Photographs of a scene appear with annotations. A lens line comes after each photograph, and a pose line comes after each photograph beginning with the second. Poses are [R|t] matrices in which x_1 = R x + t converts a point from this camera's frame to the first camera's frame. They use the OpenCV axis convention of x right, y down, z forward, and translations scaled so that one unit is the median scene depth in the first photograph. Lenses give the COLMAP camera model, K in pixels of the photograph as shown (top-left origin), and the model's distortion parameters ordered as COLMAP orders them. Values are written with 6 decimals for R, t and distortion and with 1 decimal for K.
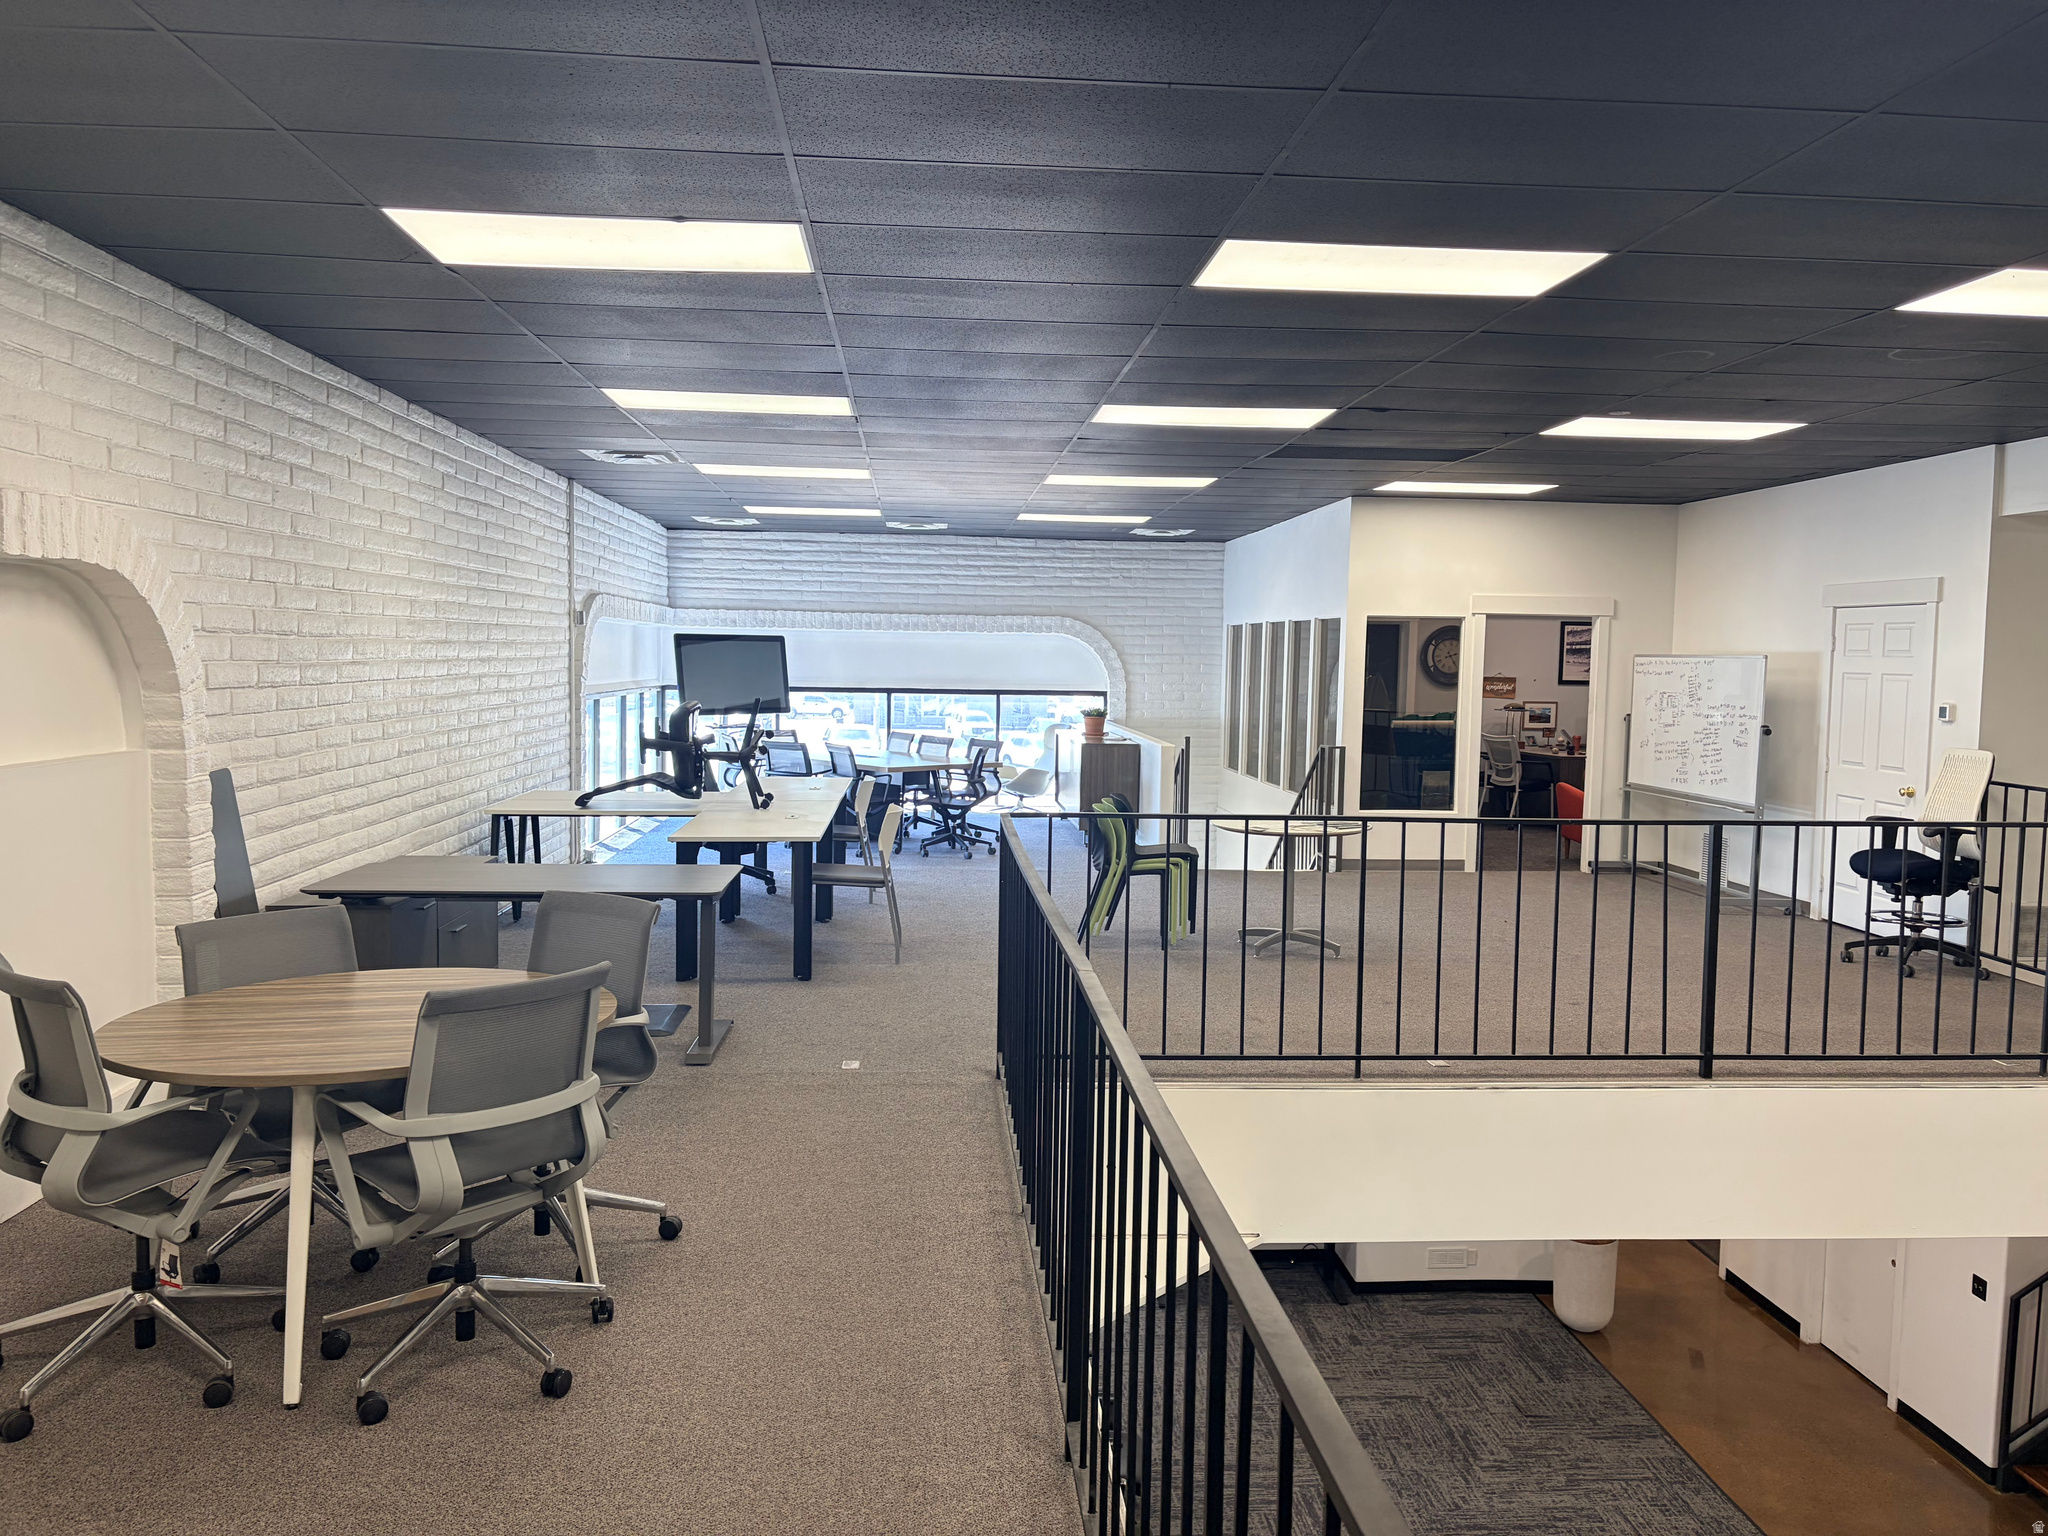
lens RADIAL K [[1536.5, 0, 1022.8], [0, 1536.5, 766.5], [0, 0, 1]] dist [0.049099, -0.053014]
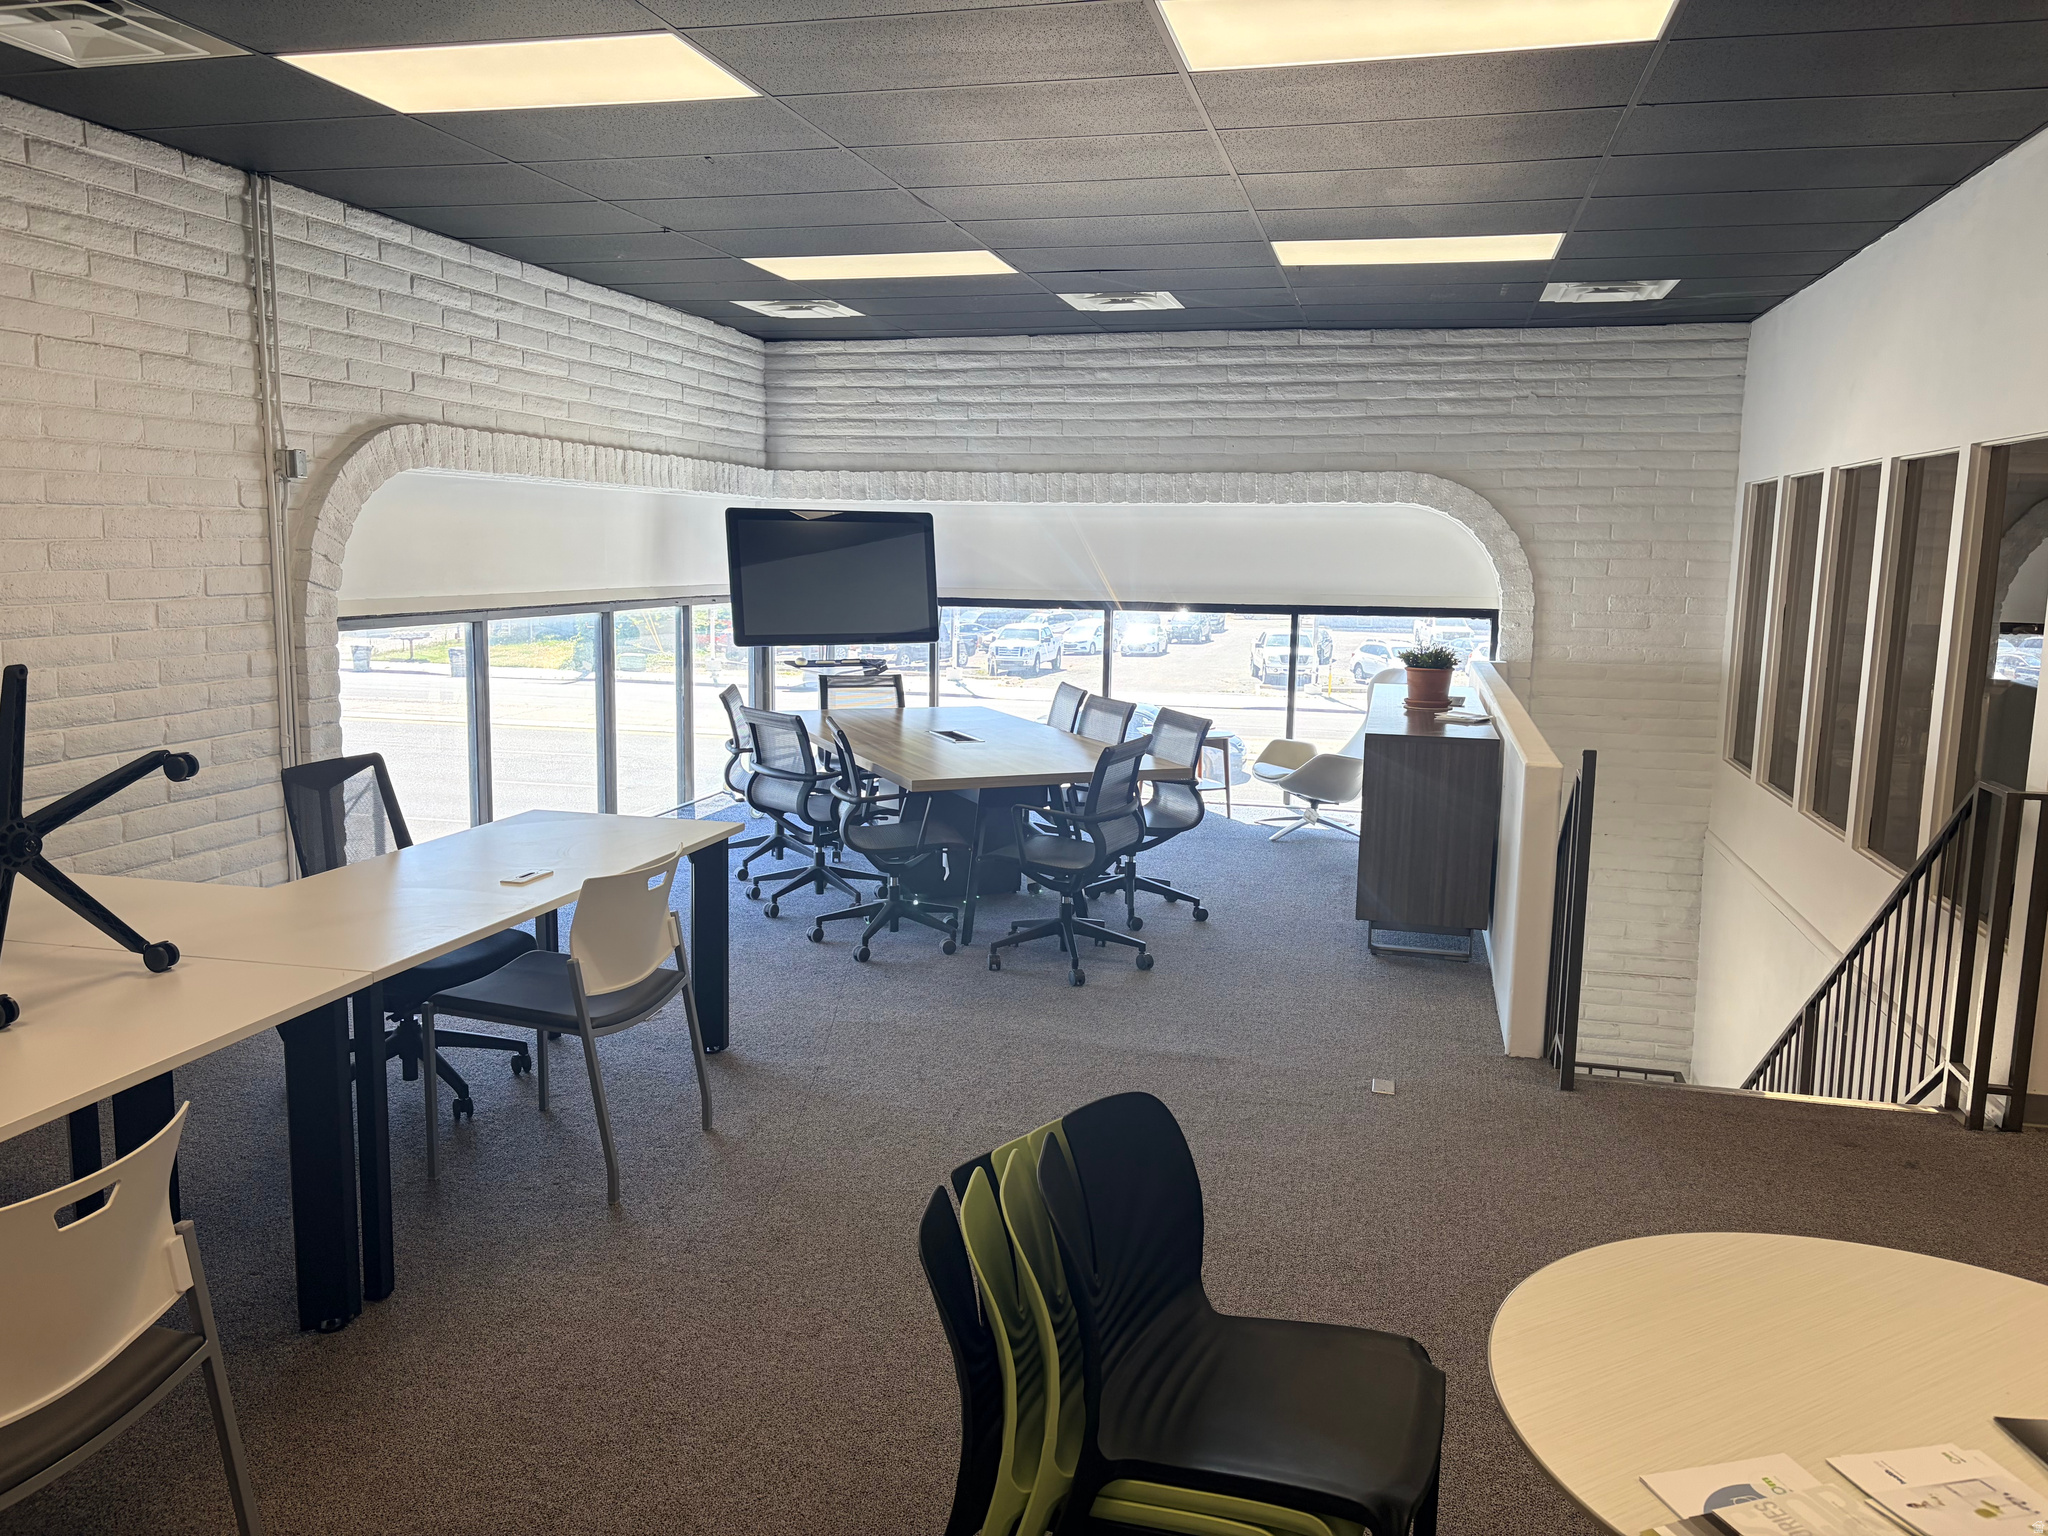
lens RADIAL K [[1536.5, 0, 1021.7], [0, 1536.5, 767.3], [0, 0, 1]] dist [0.049099, -0.053014]
pose [[0.950584, 0.041897, -0.307629, 0.066566], [-0.021166, 0.997293, 0.070422, -0.028418], [0.309746, -0.060431, 0.948897, 0.428691]]
